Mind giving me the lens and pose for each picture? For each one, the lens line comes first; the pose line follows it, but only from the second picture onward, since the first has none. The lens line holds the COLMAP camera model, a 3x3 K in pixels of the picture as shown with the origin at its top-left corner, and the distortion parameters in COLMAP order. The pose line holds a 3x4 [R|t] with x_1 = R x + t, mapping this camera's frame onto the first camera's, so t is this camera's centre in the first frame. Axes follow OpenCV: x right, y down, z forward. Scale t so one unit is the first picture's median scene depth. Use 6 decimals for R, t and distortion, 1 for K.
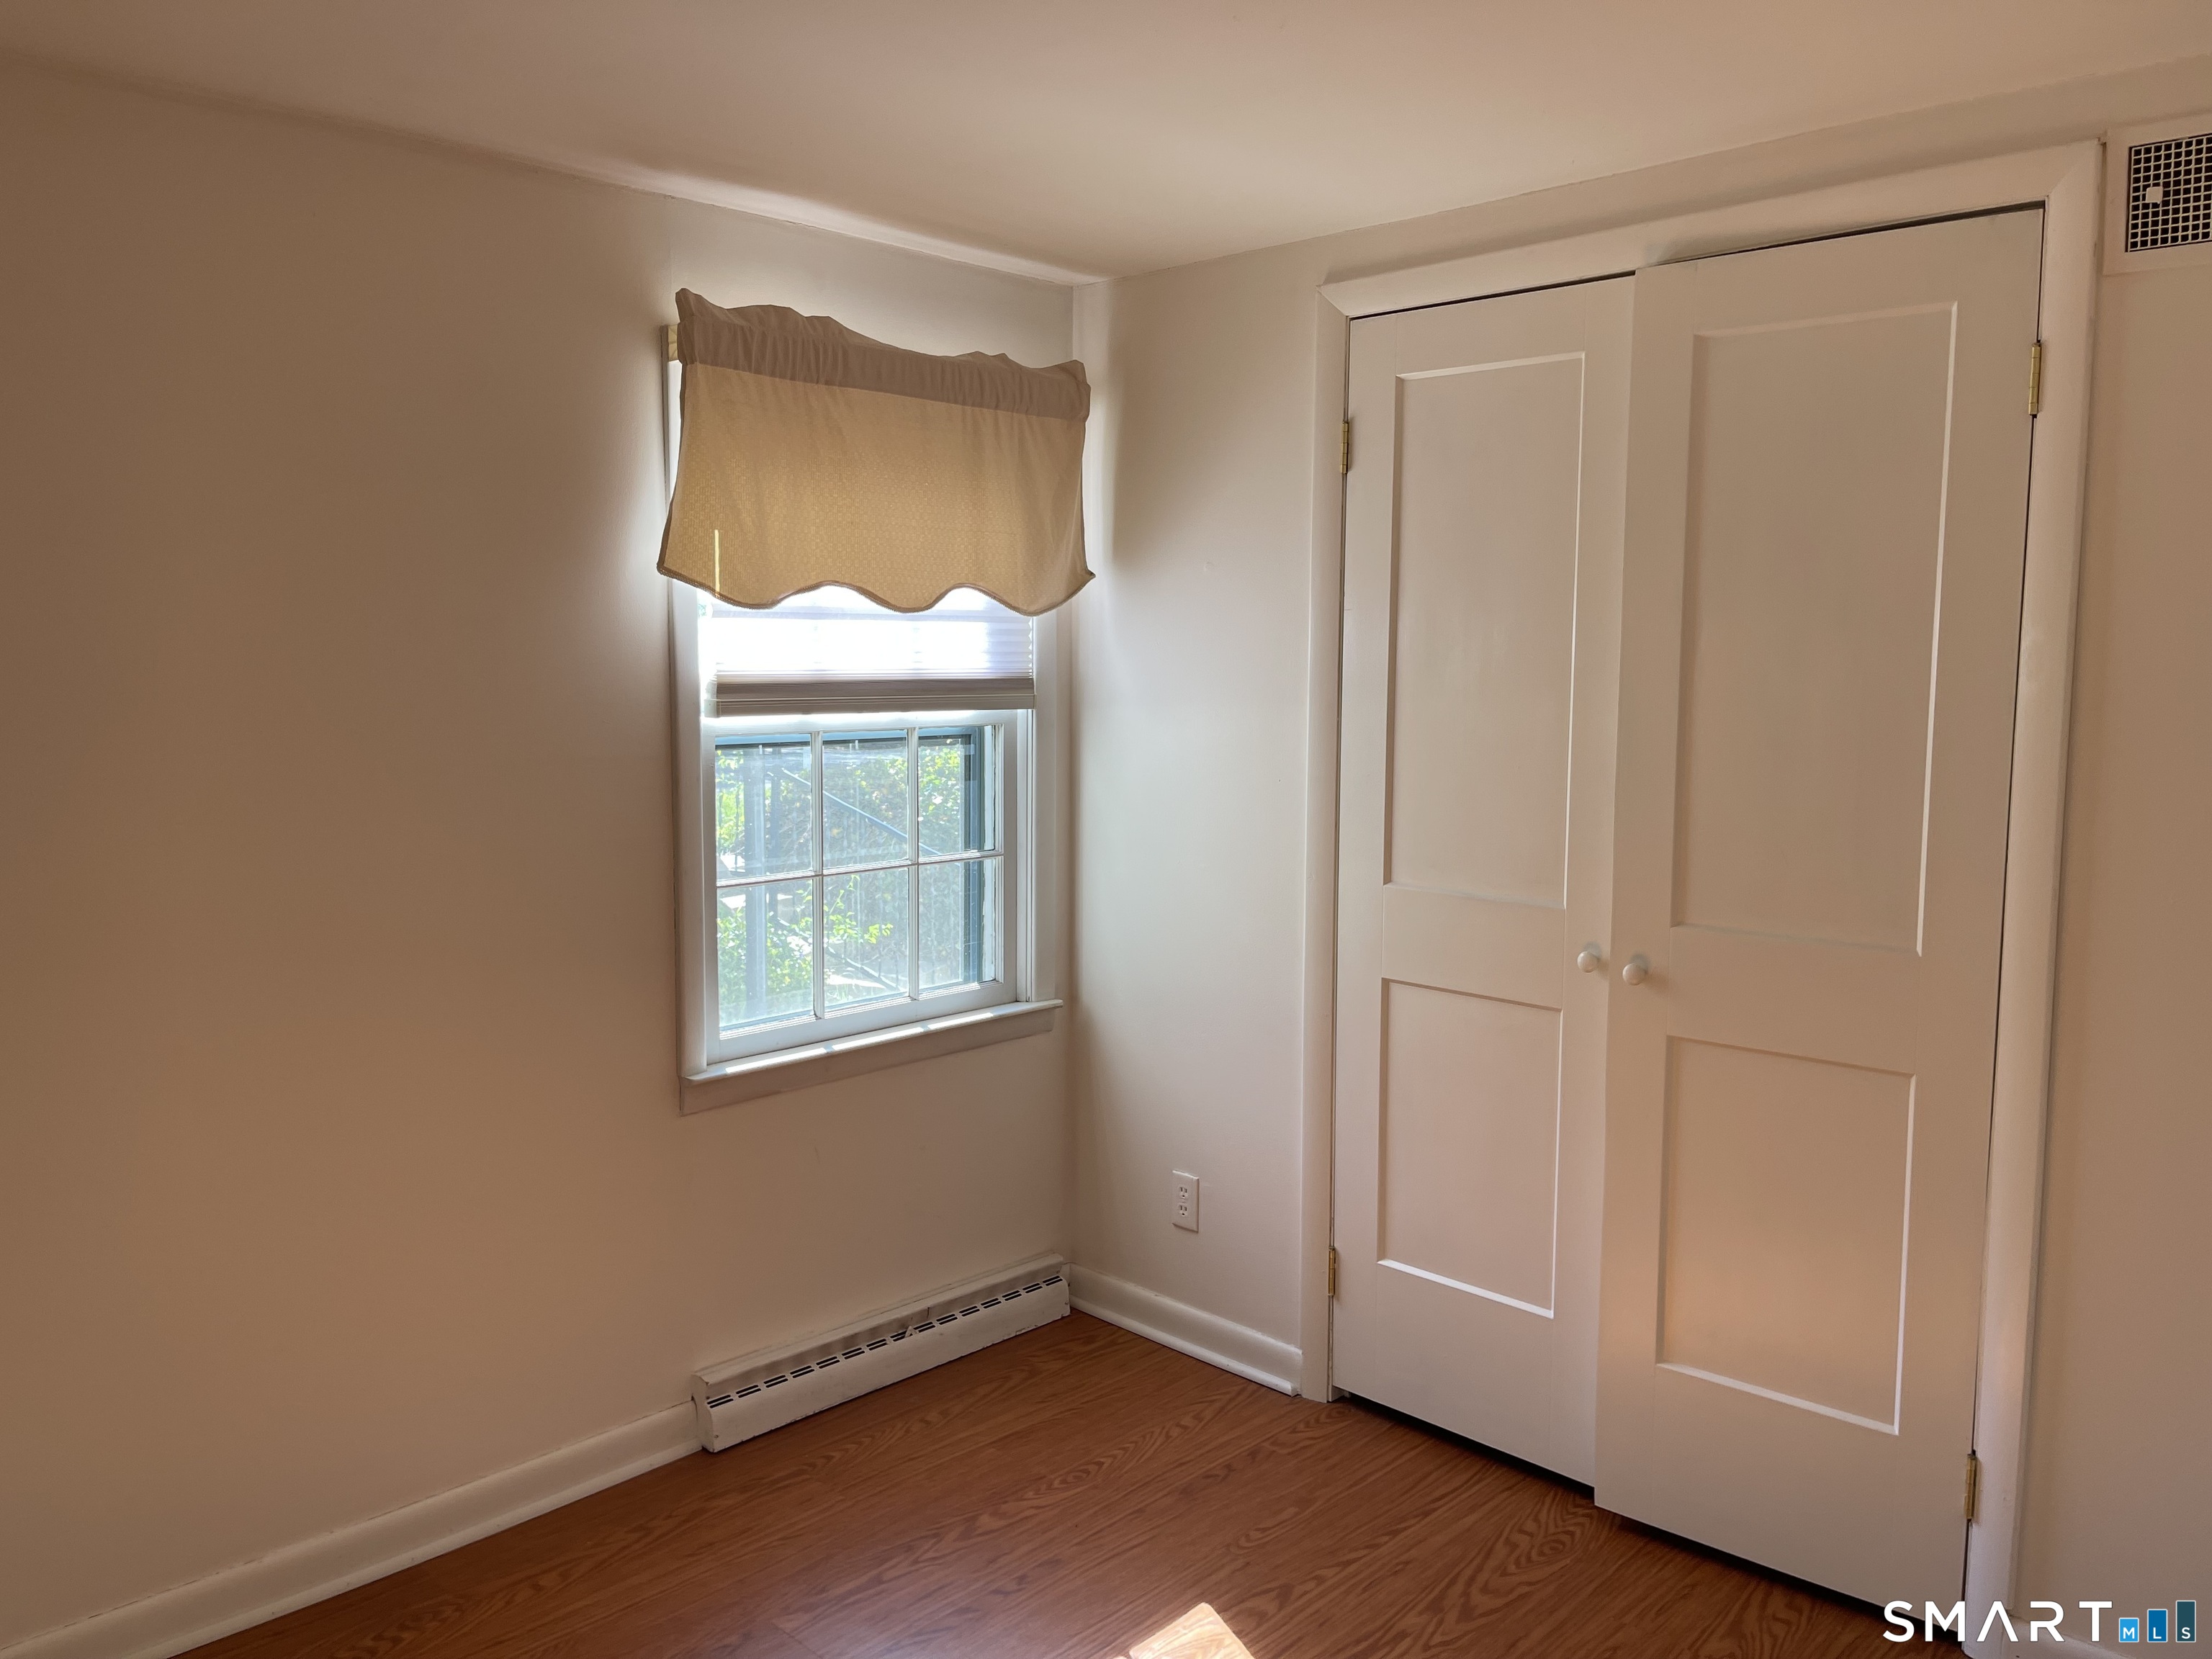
lens RADIAL K [[1678.3, 0, 1094.4], [0, 1678.3, 812.4], [0, 0, 1]] dist [0.068504, -0.088358]
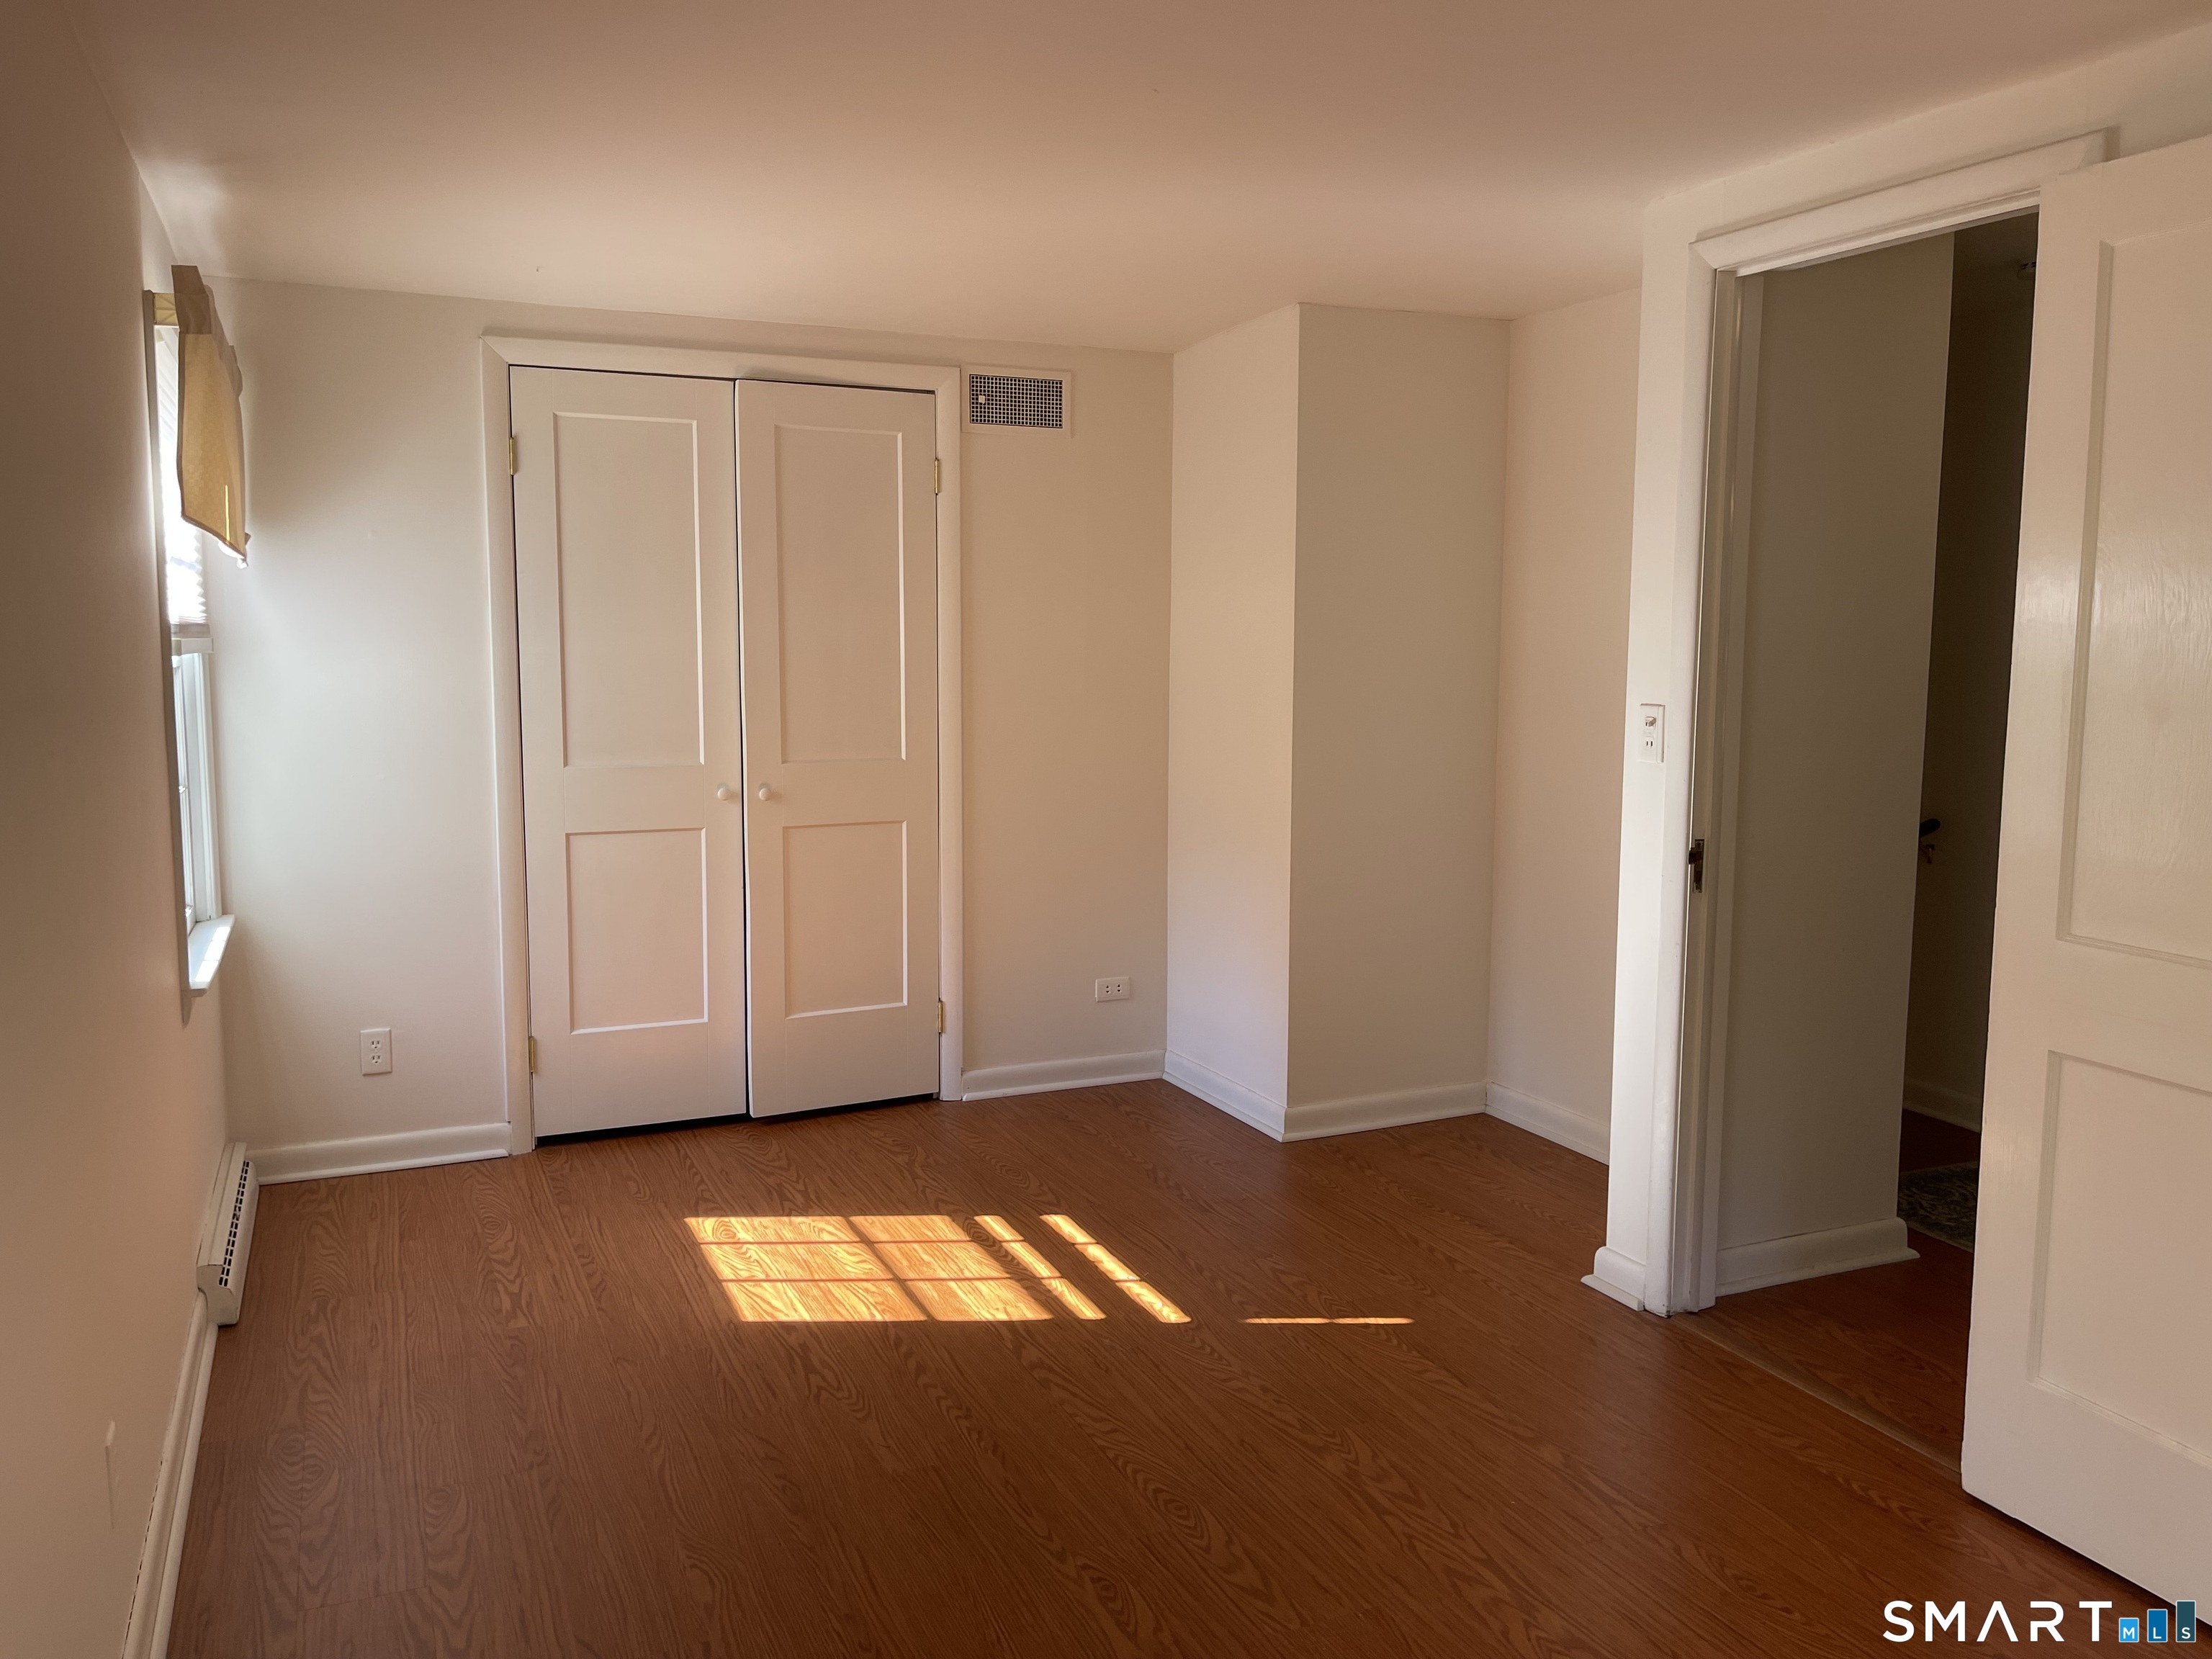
lens RADIAL K [[1678.3, 0, 1087.6], [0, 1678.3, 831.8], [0, 0, 1]] dist [0.068504, -0.088358]
pose [[0.370442, -0.112220, 0.922052, -1.064980], [0.093406, 0.992144, 0.083224, 0.020418], [-0.924147, 0.055296, 0.378014, 0.051854]]
